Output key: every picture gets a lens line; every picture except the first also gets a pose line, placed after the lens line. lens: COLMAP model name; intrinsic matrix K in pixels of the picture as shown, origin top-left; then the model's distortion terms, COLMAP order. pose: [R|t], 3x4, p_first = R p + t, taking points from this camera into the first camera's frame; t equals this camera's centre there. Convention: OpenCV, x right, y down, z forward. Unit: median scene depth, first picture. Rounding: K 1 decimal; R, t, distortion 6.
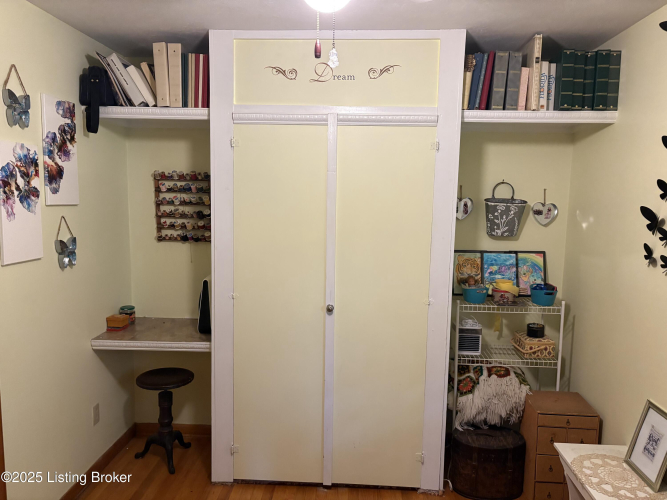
lens RADIAL K [[511.2, 0, 333.2], [0, 511.2, 249.7], [0, 0, 1]] dist [0.037283, -0.030909]
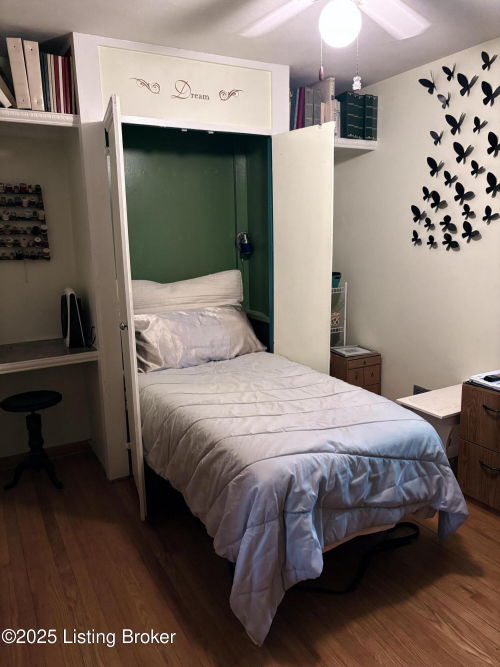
lens RADIAL K [[511.2, 0, 252.6], [0, 511.2, 334.6], [0, 0, 1]] dist [0.037283, -0.030909]
pose [[0.844640, -0.139365, 0.516877, -0.522499], [0.095296, 0.989241, 0.111002, 0.066102], [-0.526785, -0.044501, 0.848833, -0.043683]]
